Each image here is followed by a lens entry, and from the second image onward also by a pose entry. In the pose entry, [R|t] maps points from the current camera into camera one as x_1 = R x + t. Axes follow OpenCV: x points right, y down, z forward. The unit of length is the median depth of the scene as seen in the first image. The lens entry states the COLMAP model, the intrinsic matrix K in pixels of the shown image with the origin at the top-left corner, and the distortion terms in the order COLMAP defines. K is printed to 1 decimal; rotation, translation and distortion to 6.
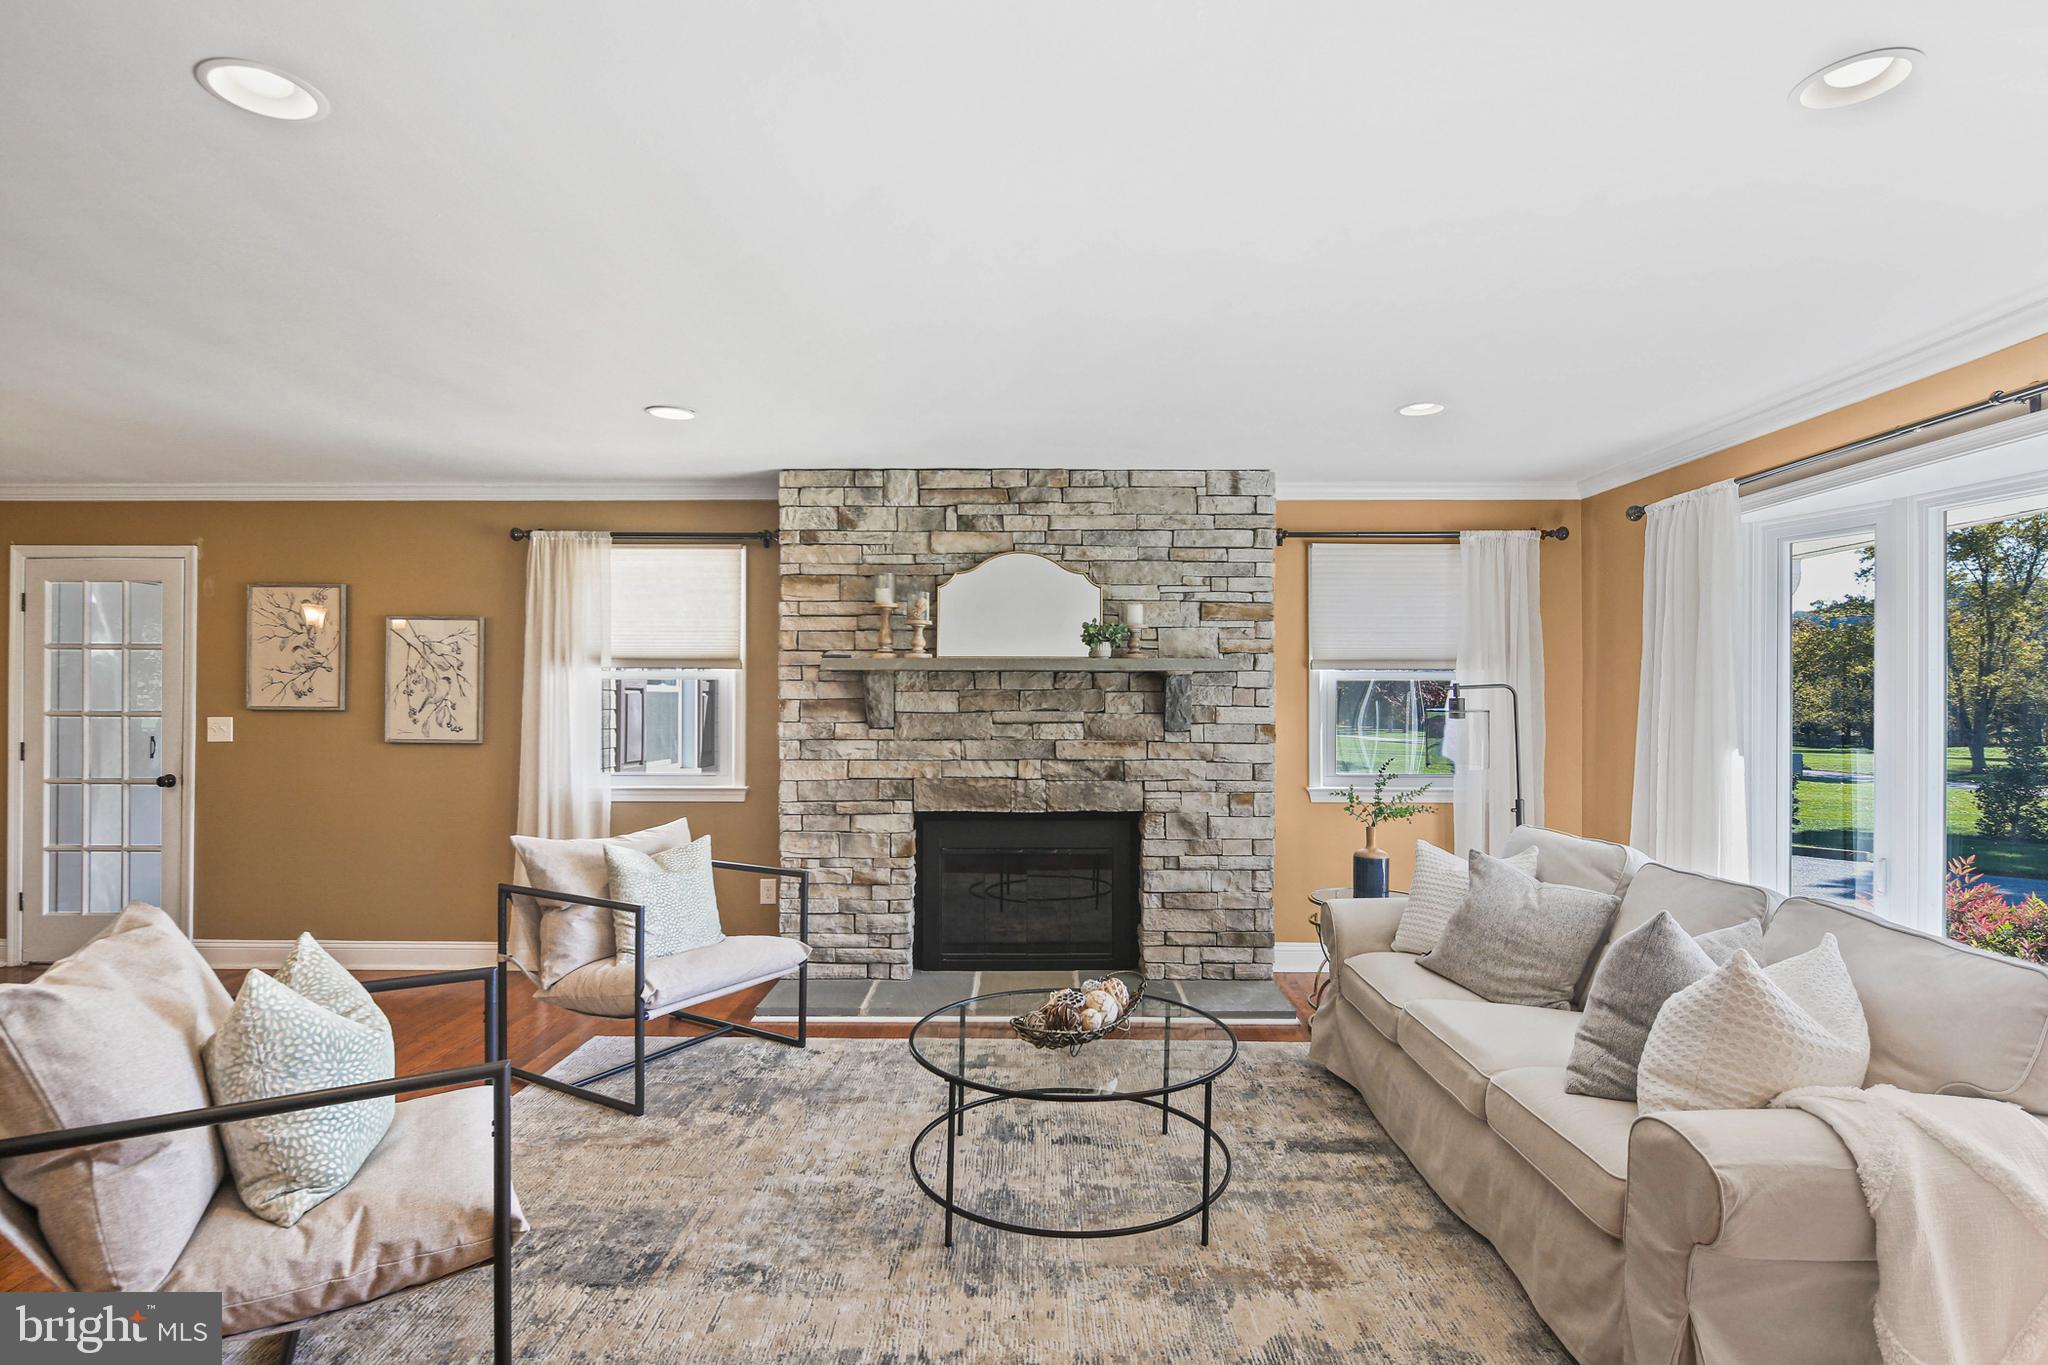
lens RADIAL K [[1001.0, 0, 1026.1], [0, 1001.0, 692.6], [0, 0, 1]] dist [-0.000779, -0.001278]
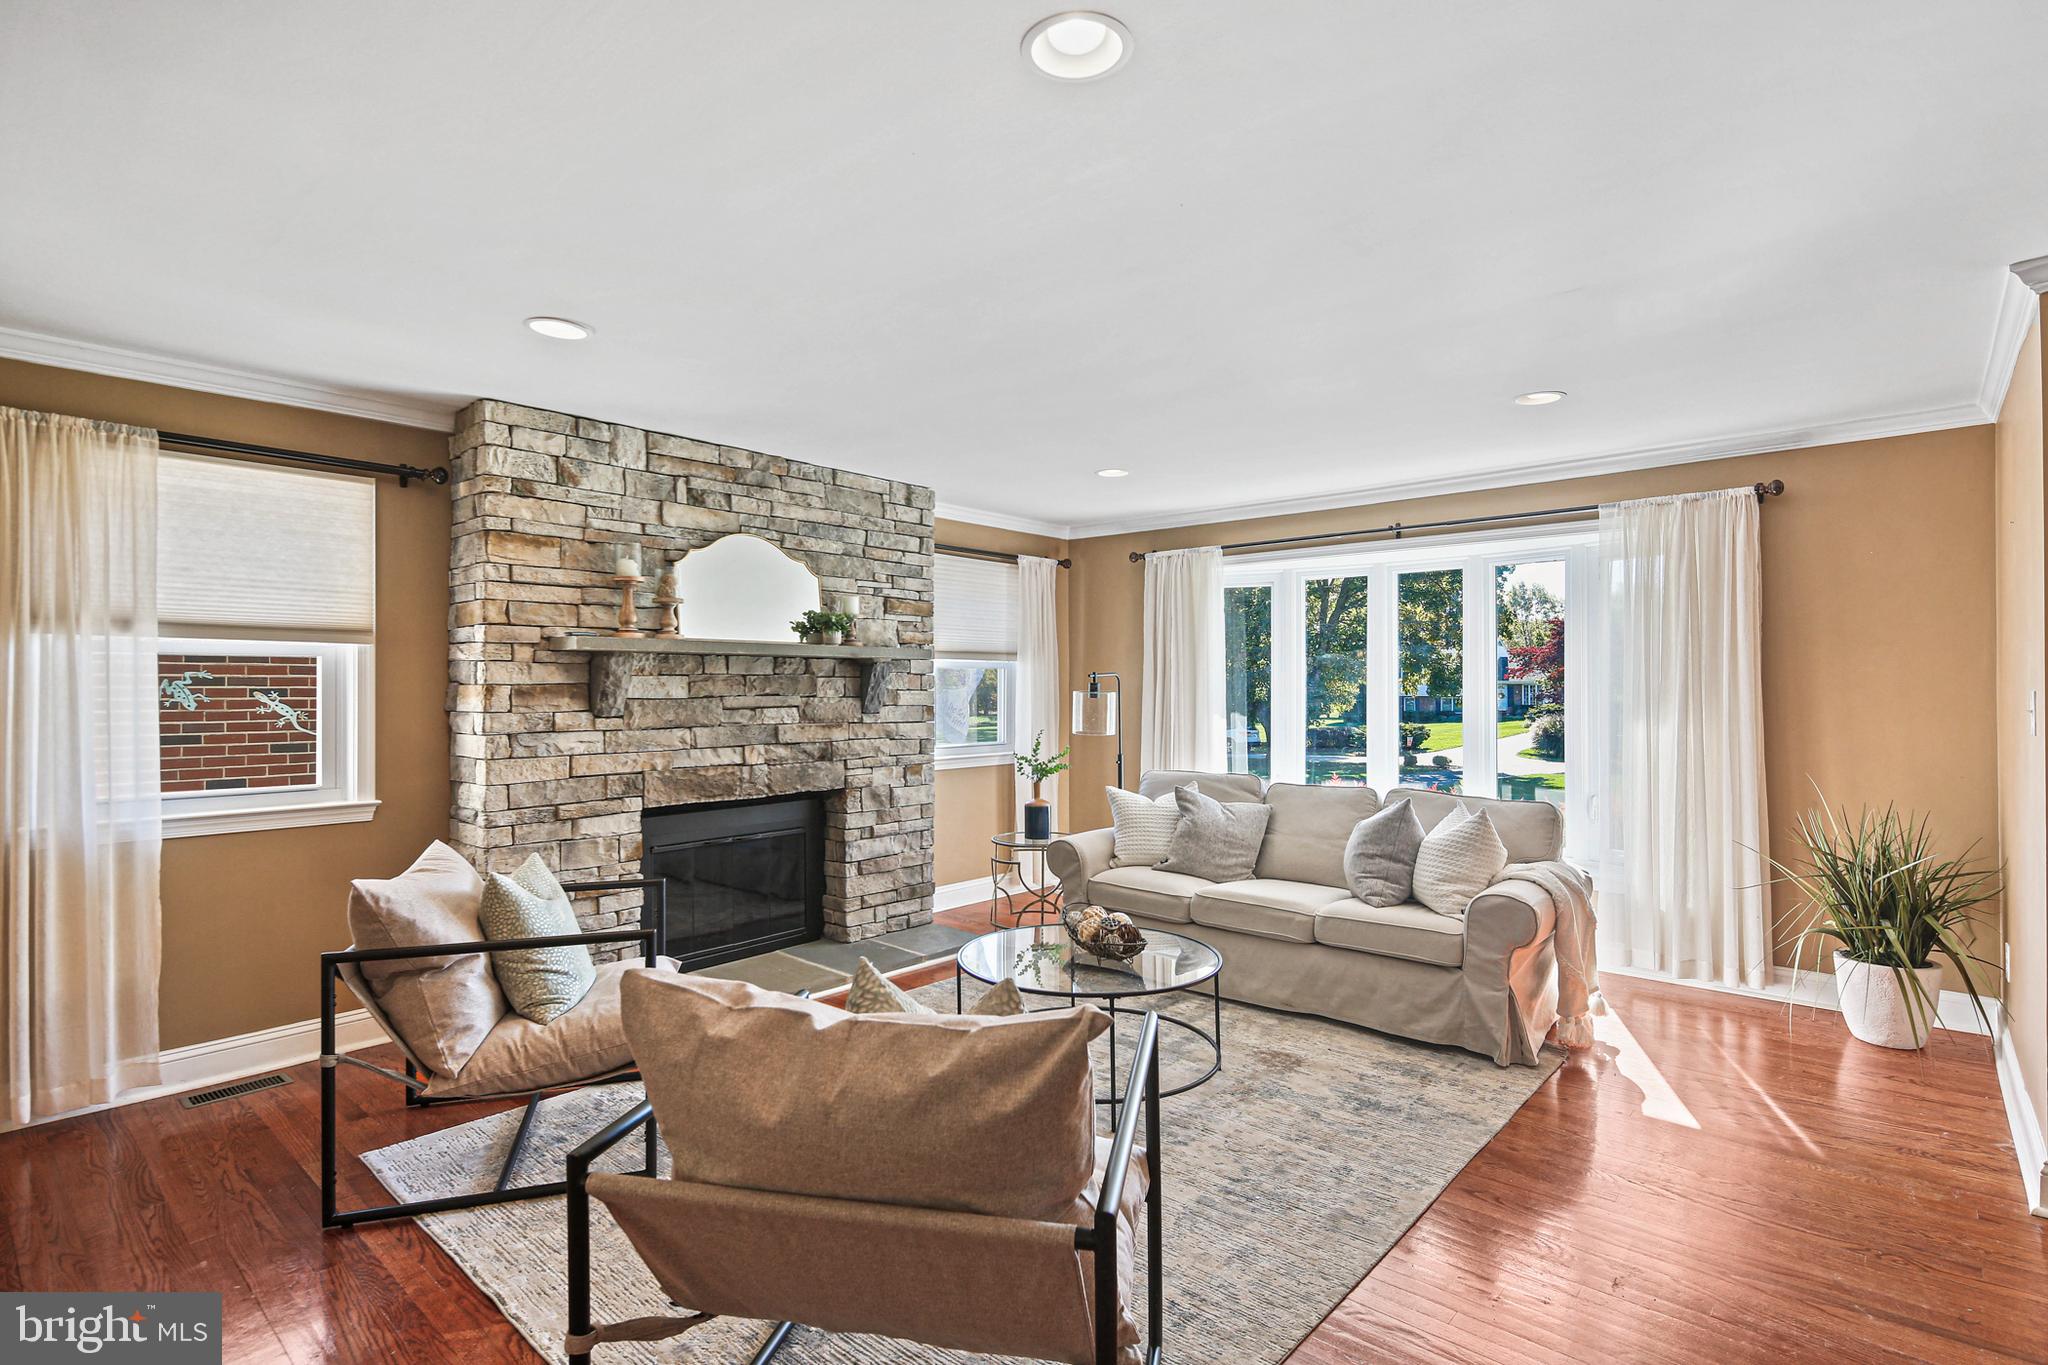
lens RADIAL K [[990.1, 0, 1020.6], [0, 990.1, 680.1], [0, 0, 1]] dist [0.002911, -0.002418]
pose [[0.662469, 0.002085, 0.749086, -0.556552], [-0.002706, 0.999996, -0.000390, 0.002489], [-0.749084, -0.001768, 0.662472, 0.152622]]
